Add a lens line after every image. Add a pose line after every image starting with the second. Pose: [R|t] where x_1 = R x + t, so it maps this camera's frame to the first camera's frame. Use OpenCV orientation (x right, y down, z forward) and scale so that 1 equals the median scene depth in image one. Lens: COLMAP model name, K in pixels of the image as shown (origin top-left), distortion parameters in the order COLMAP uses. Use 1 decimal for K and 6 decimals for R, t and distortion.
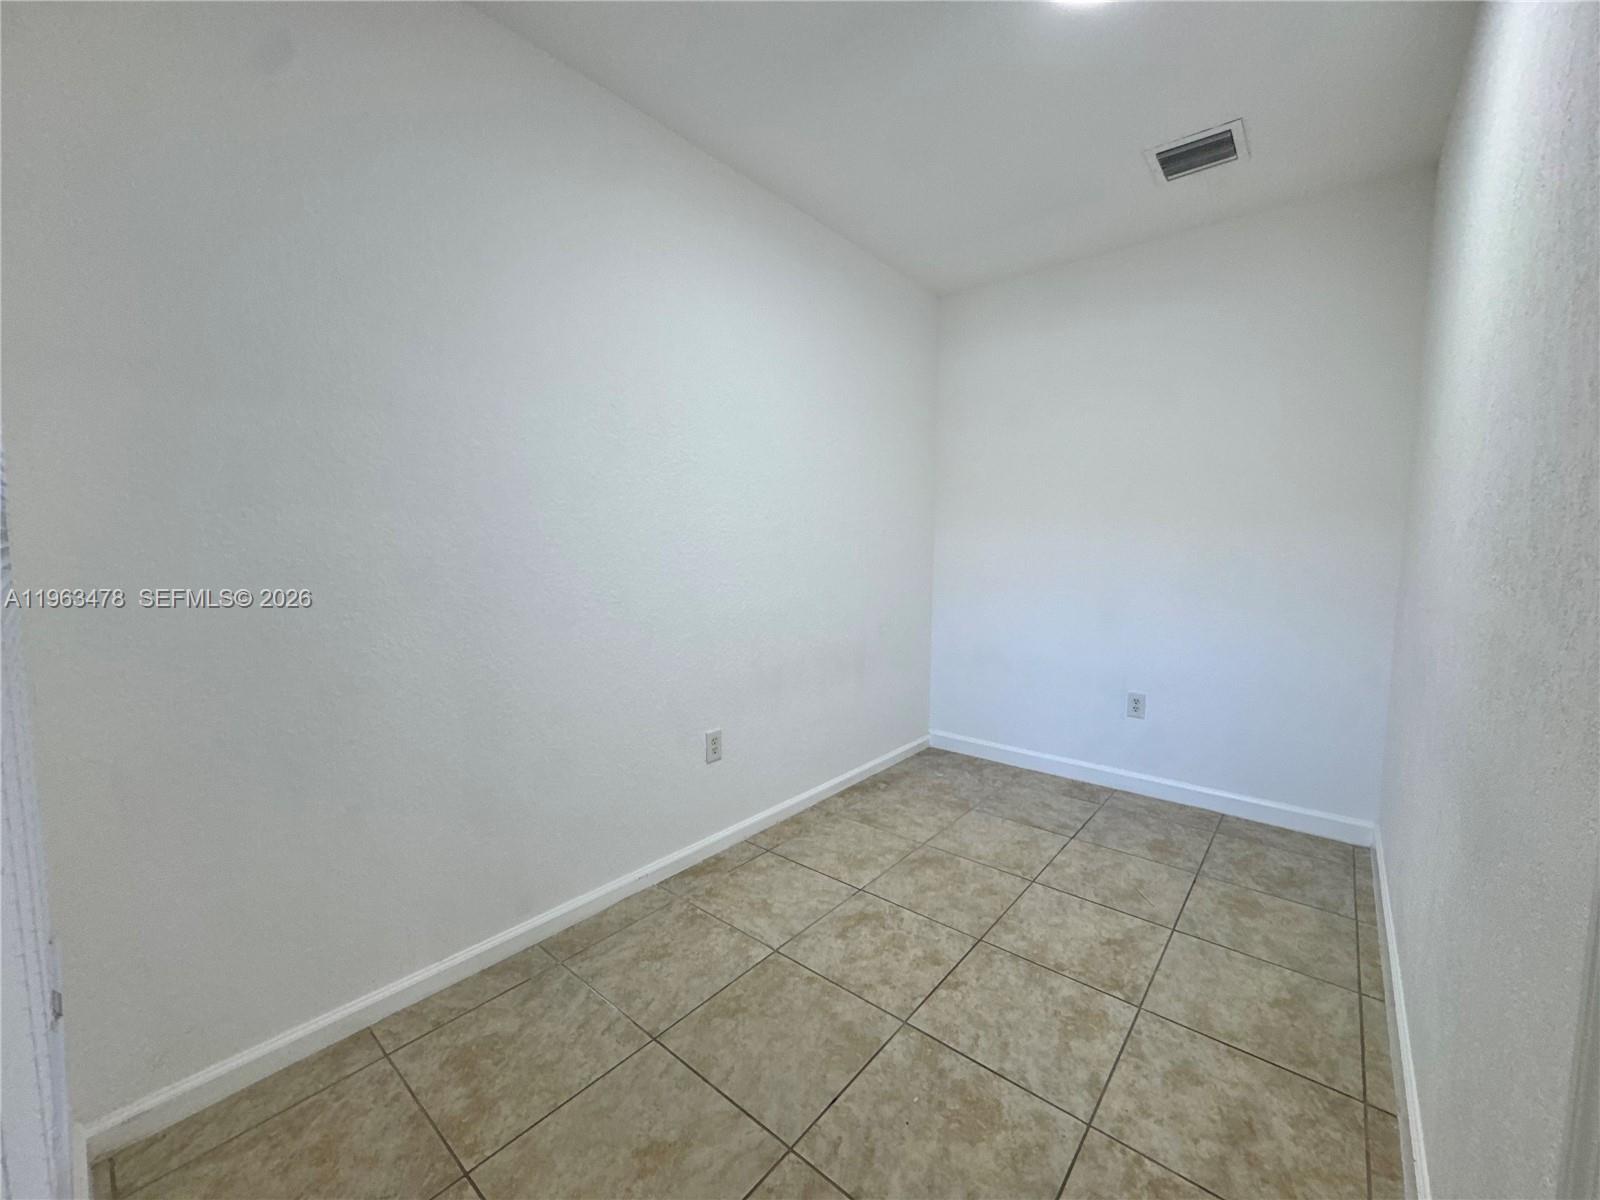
lens RADIAL K [[639.0, 0, 800.0], [0, 639.0, 599.7], [0, 0, 1]] dist [-0.004691, -0.000199]
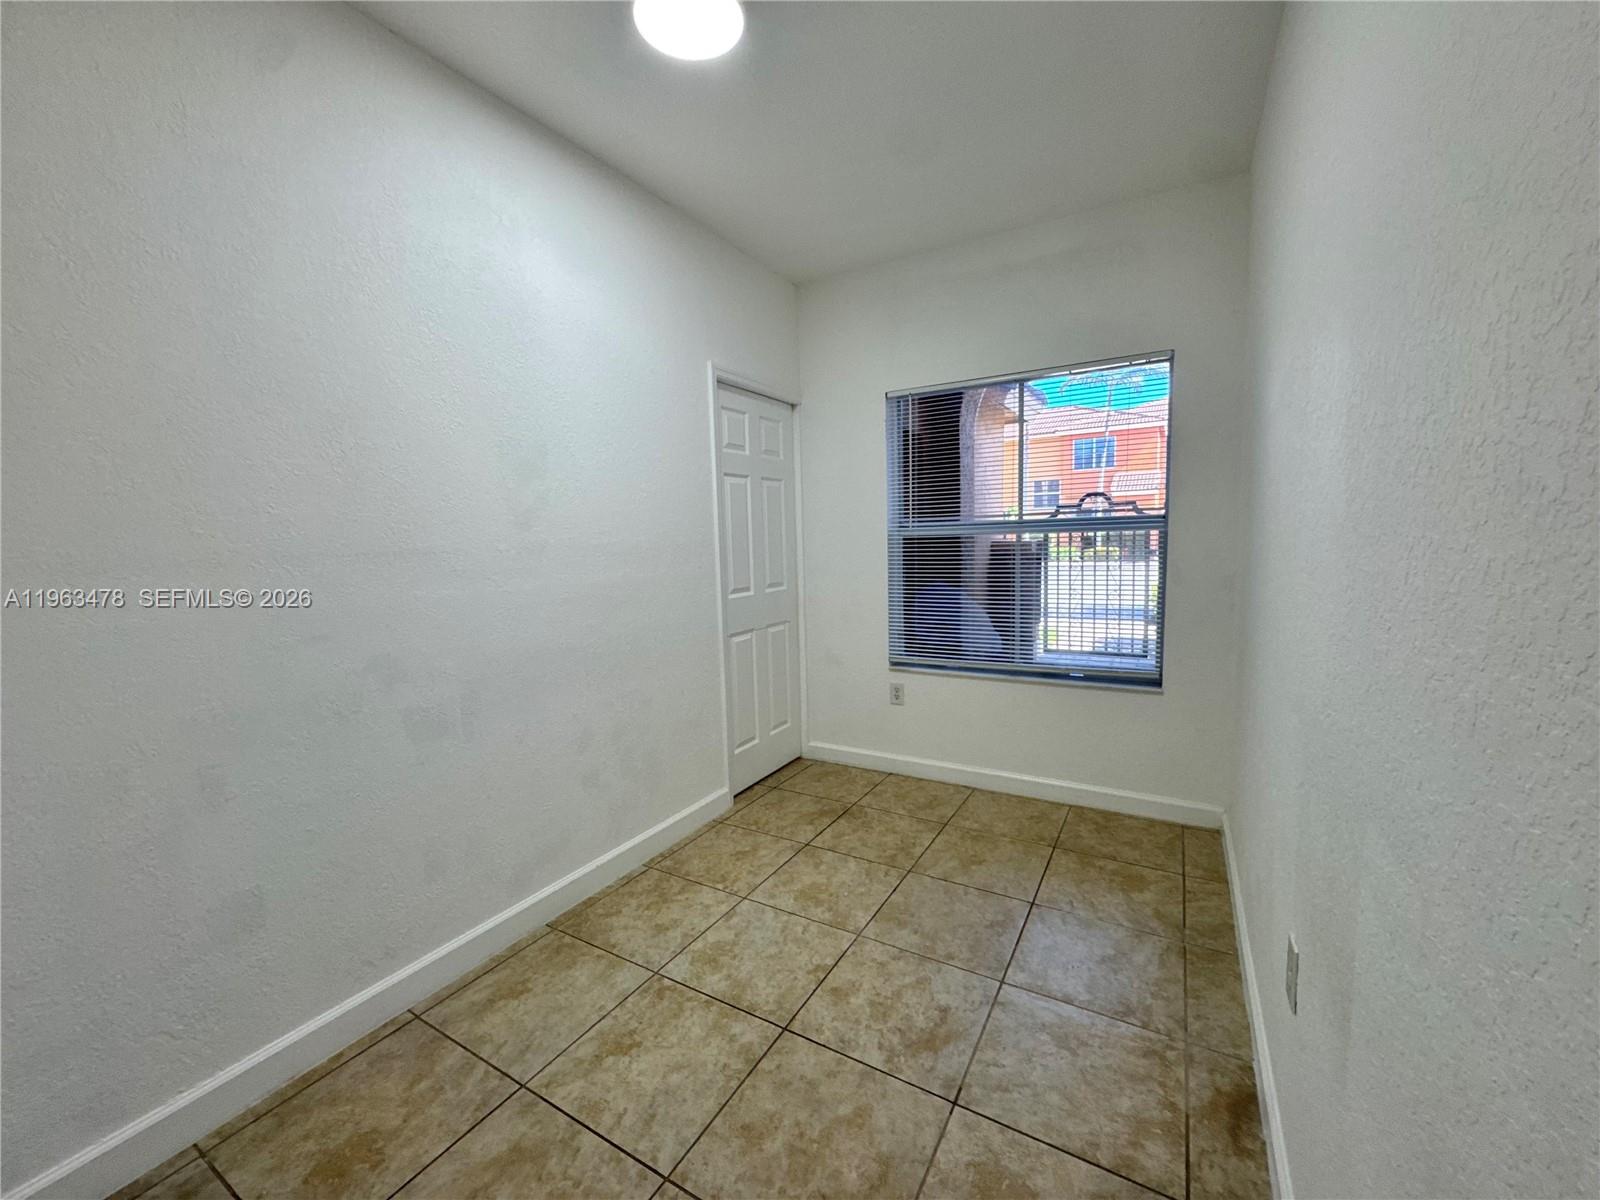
lens RADIAL K [[639.0, 0, 799.3], [0, 639.0, 600.8], [0, 0, 1]] dist [-0.004691, -0.000199]
pose [[-0.985954, 0.040864, -0.161940, 0.427124], [0.011054, 0.983446, 0.180864, -0.194285], [0.166650, 0.176533, -0.970084, 1.949644]]
